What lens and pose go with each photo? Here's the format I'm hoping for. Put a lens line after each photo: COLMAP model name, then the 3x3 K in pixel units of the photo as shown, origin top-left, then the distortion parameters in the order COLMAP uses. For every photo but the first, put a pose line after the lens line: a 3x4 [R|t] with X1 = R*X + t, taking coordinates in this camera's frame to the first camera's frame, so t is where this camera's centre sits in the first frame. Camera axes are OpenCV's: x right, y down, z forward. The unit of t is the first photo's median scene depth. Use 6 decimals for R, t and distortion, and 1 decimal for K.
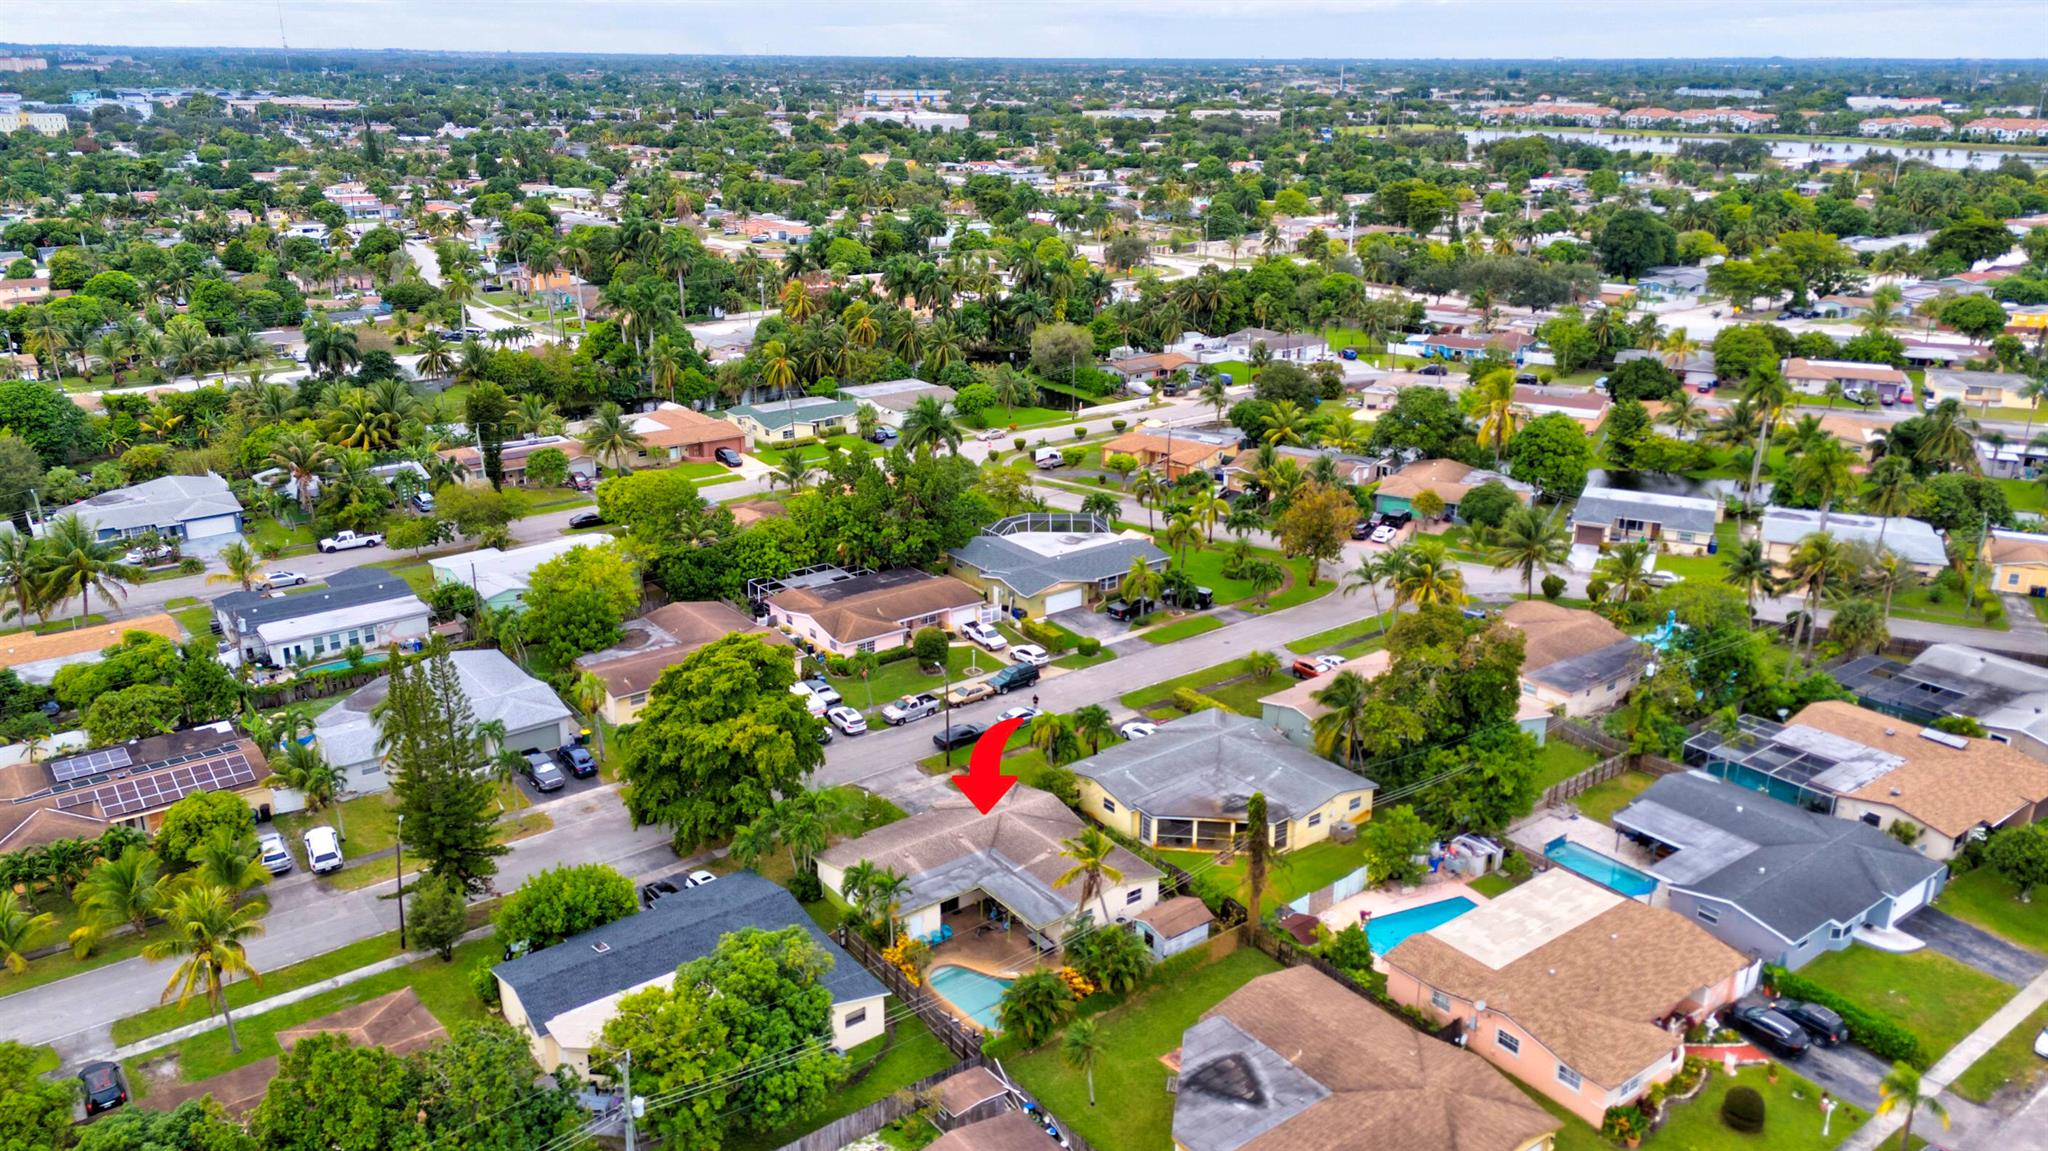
lens RADIAL K [[1501.4, 0, 1024.3], [0, 1501.4, 557.1], [0, 0, 1]] dist [0.070381, -0.051871]
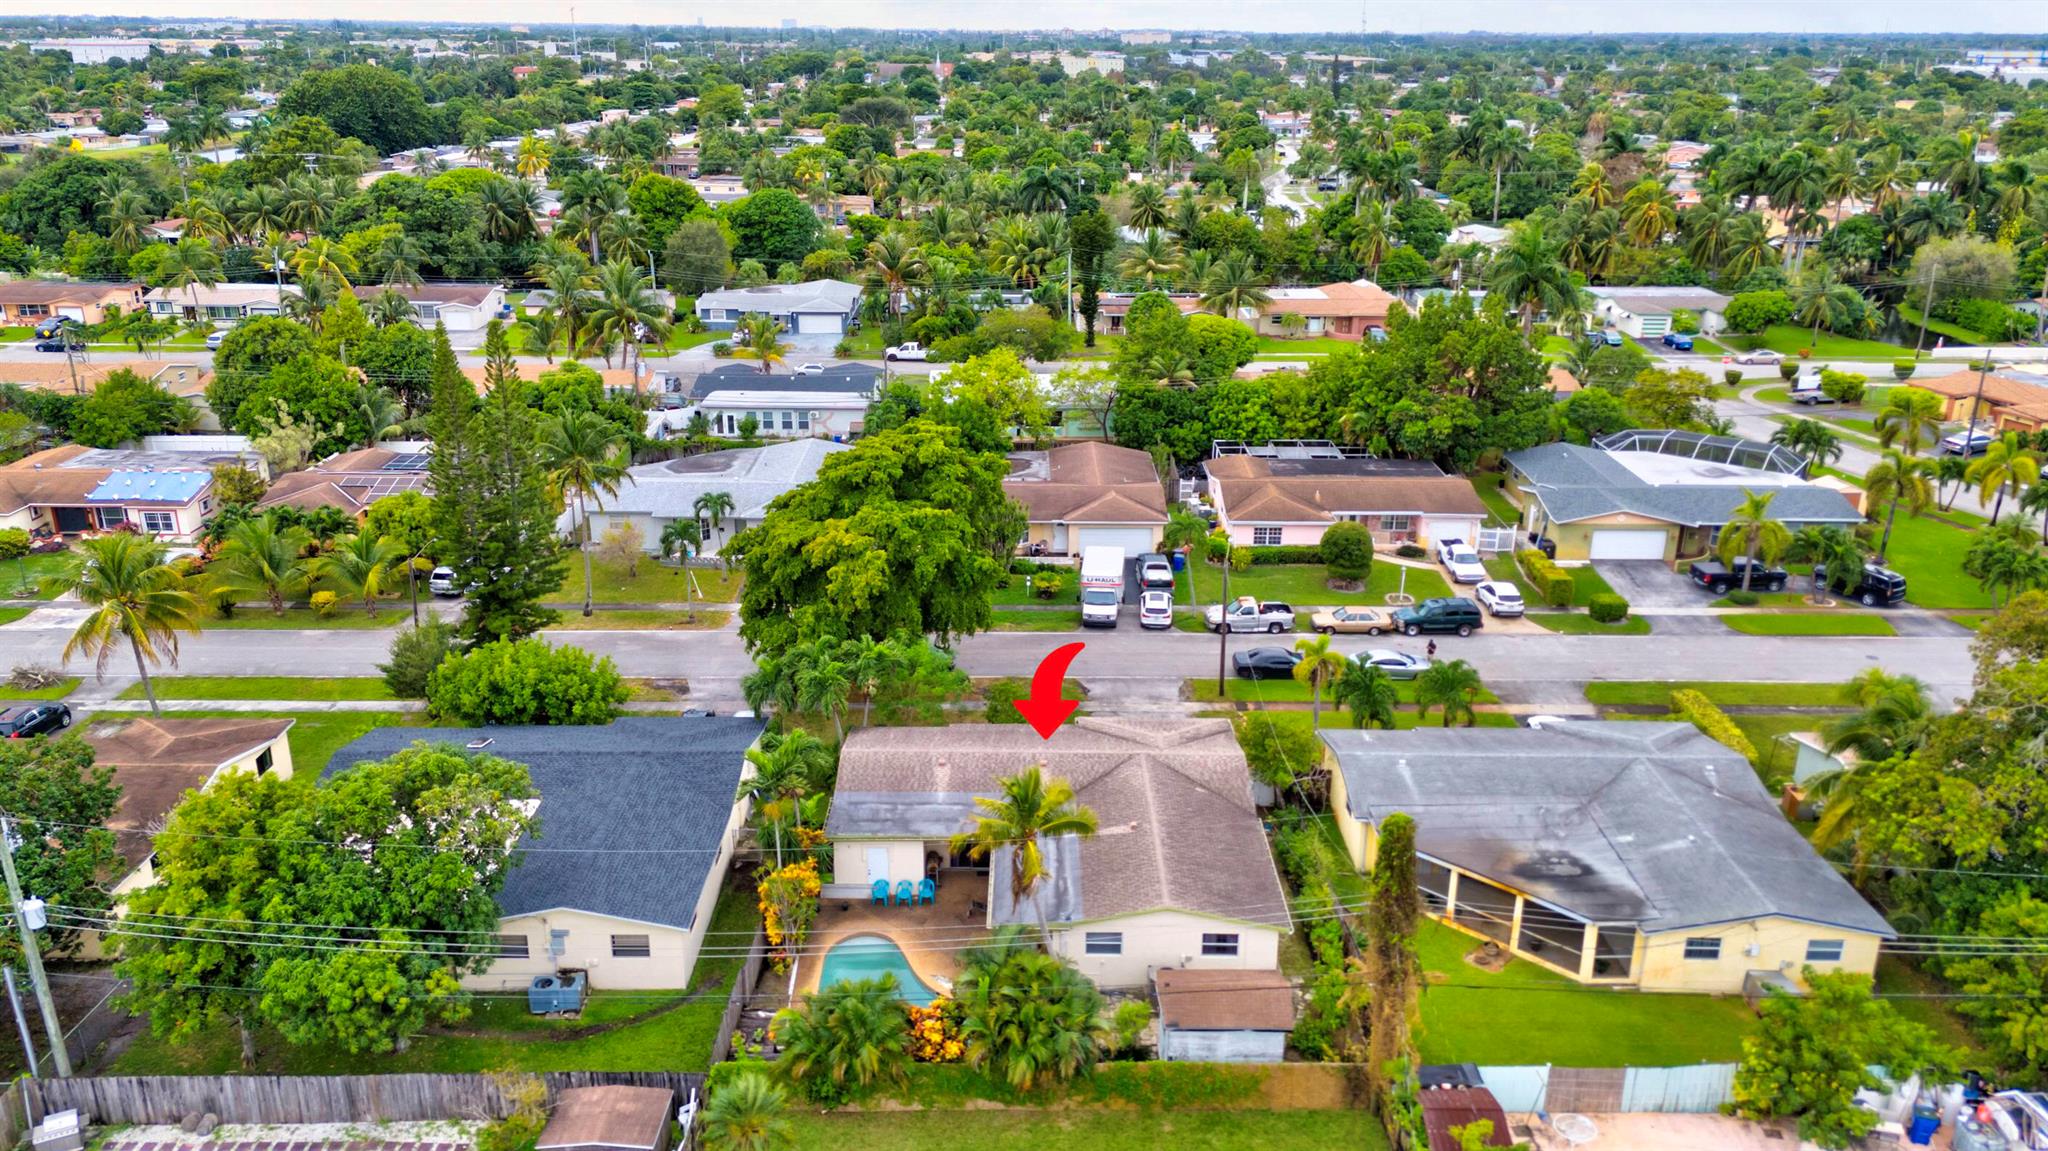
lens RADIAL K [[1501.4, 0, 1027.8], [0, 1501.4, 581.5], [0, 0, 1]] dist [0.070381, -0.051871]
pose [[0.797460, 0.207313, -0.566638, 0.238269], [-0.193132, 0.977414, 0.085797, 0.047690], [0.571627, 0.041017, 0.819488, 0.392025]]
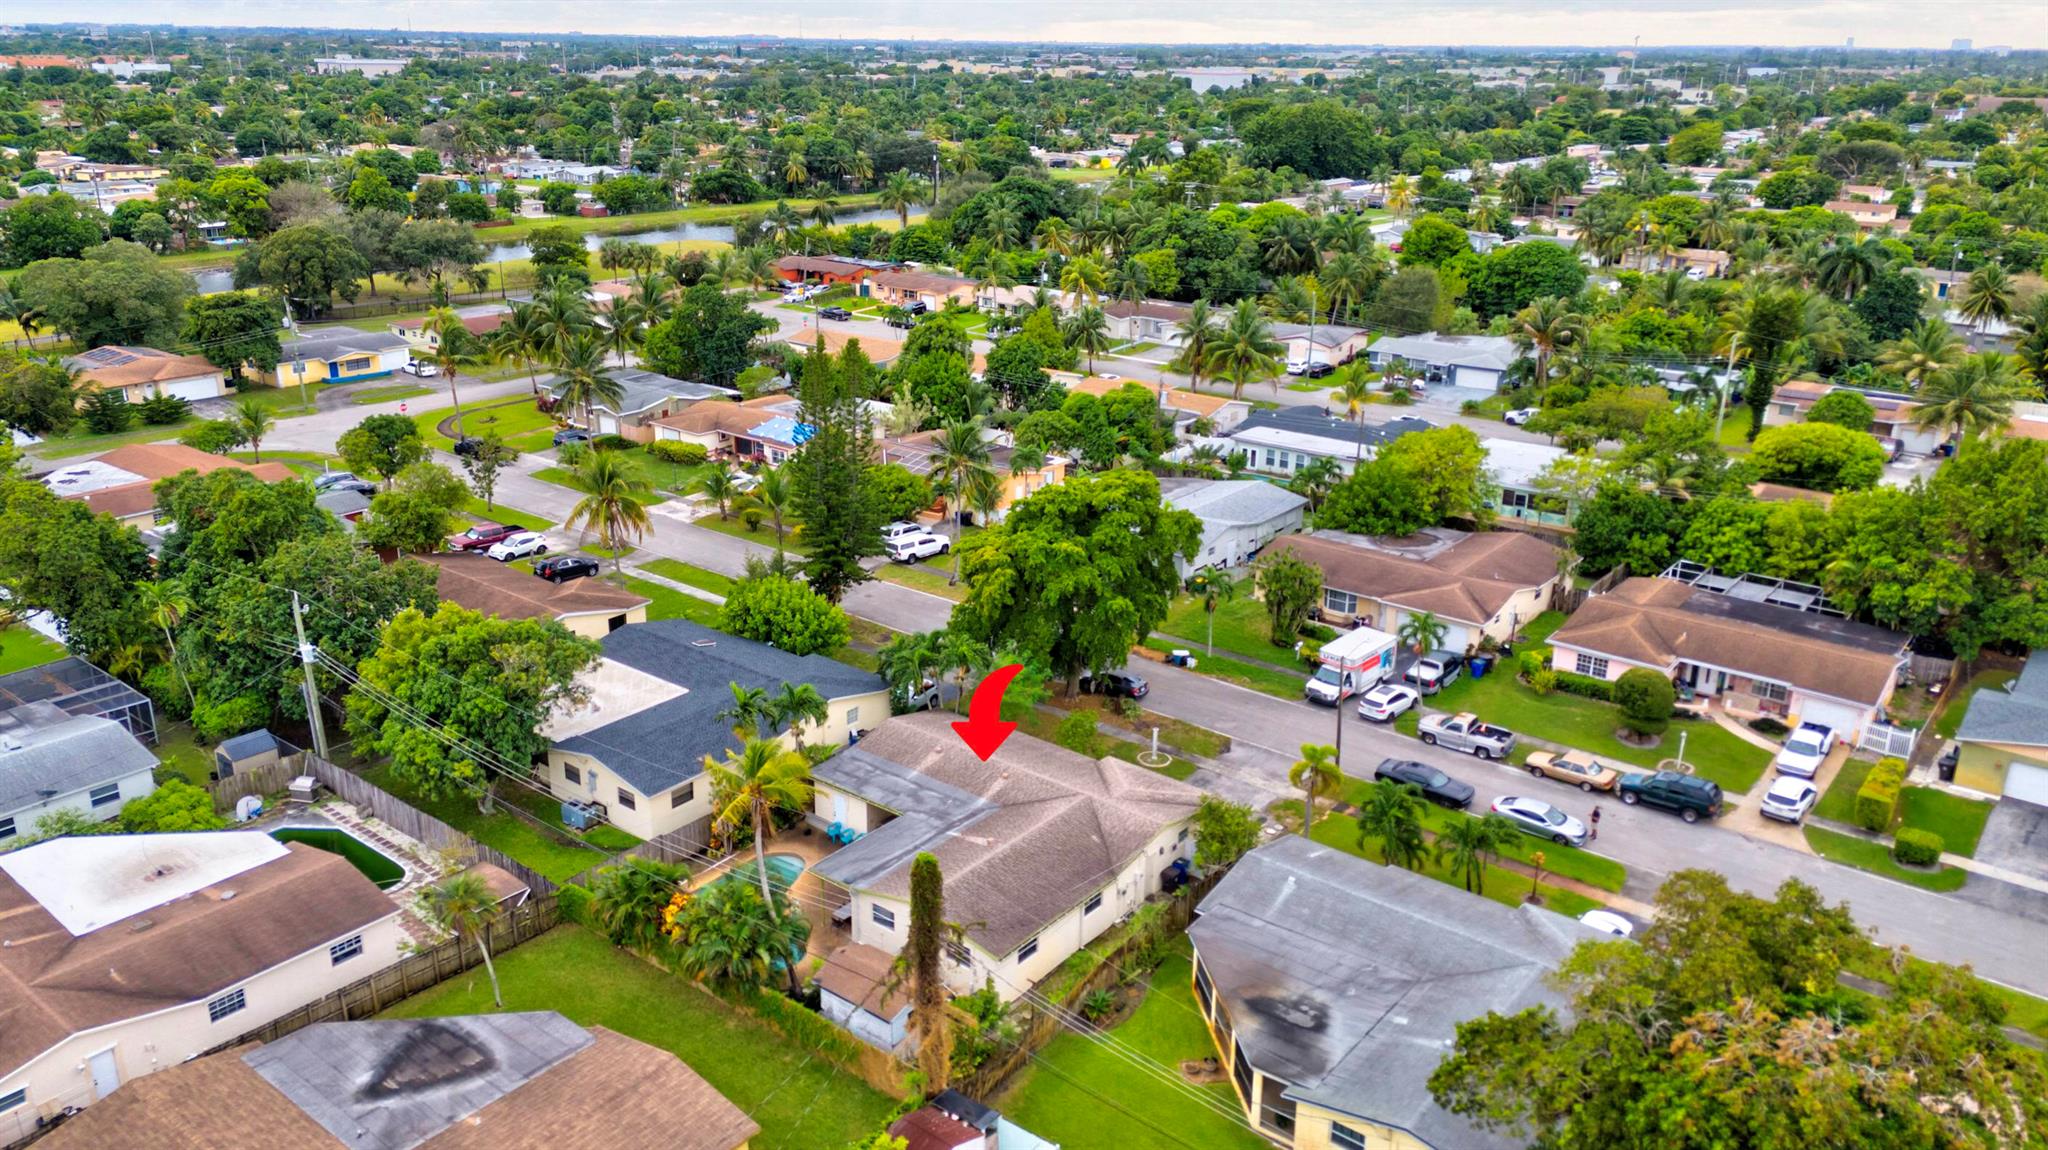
lens RADIAL K [[1501.4, 0, 1018.8], [0, 1501.4, 574.3], [0, 0, 1]] dist [0.070381, -0.051871]
pose [[0.244803, 0.319111, -0.915554, 0.472657], [-0.314330, 0.919406, 0.236408, -0.059126], [0.917207, 0.229912, 0.325380, 0.615064]]
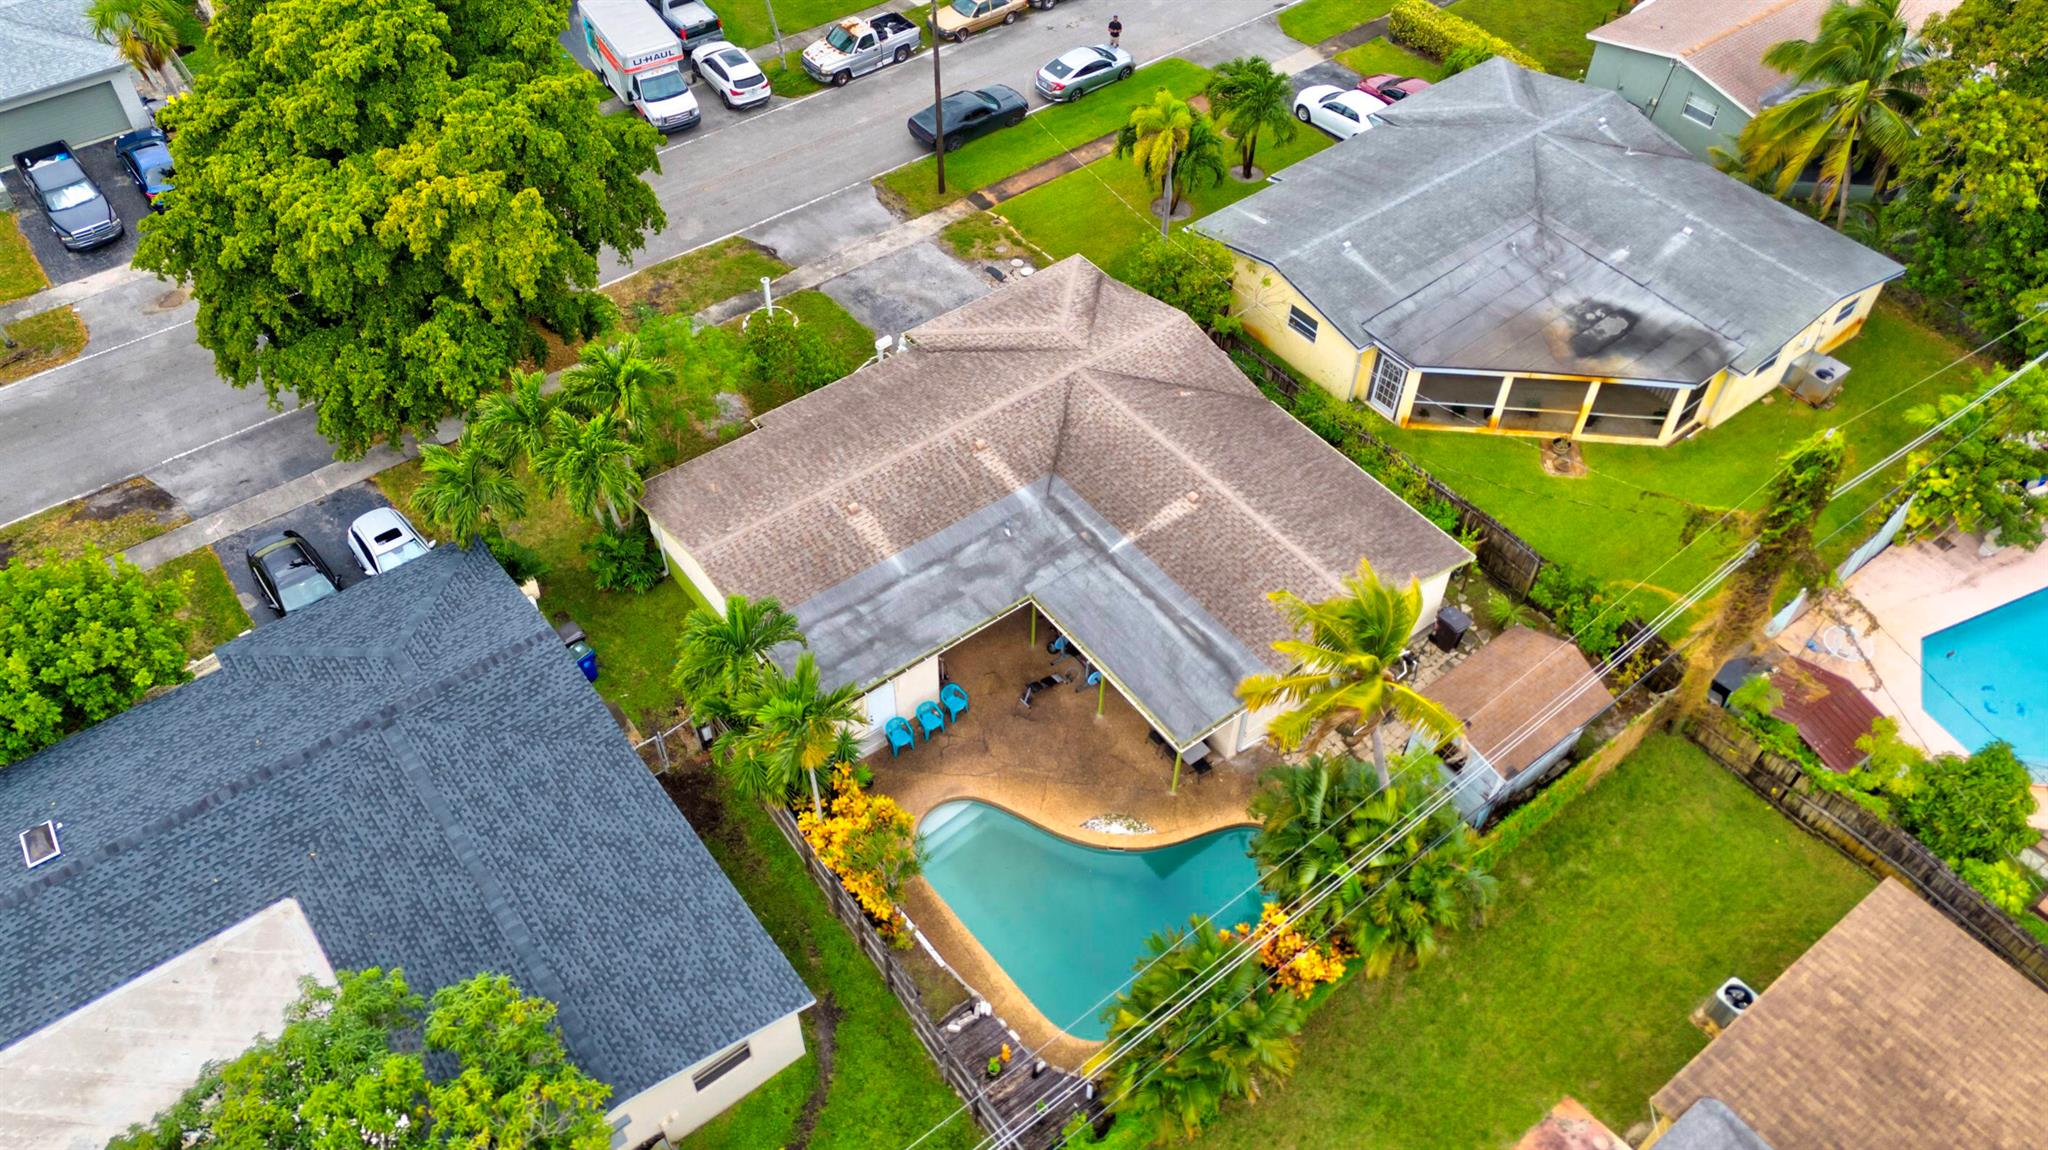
lens RADIAL K [[1501.4, 0, 1028.9], [0, 1501.4, 577.6], [0, 0, 1]] dist [0.070381, -0.051871]
pose [[0.999951, -0.000453, 0.009874, -0.026589], [-0.004489, 0.869162, 0.494507, 0.006986], [-0.008806, -0.494528, 0.869117, 0.501429]]
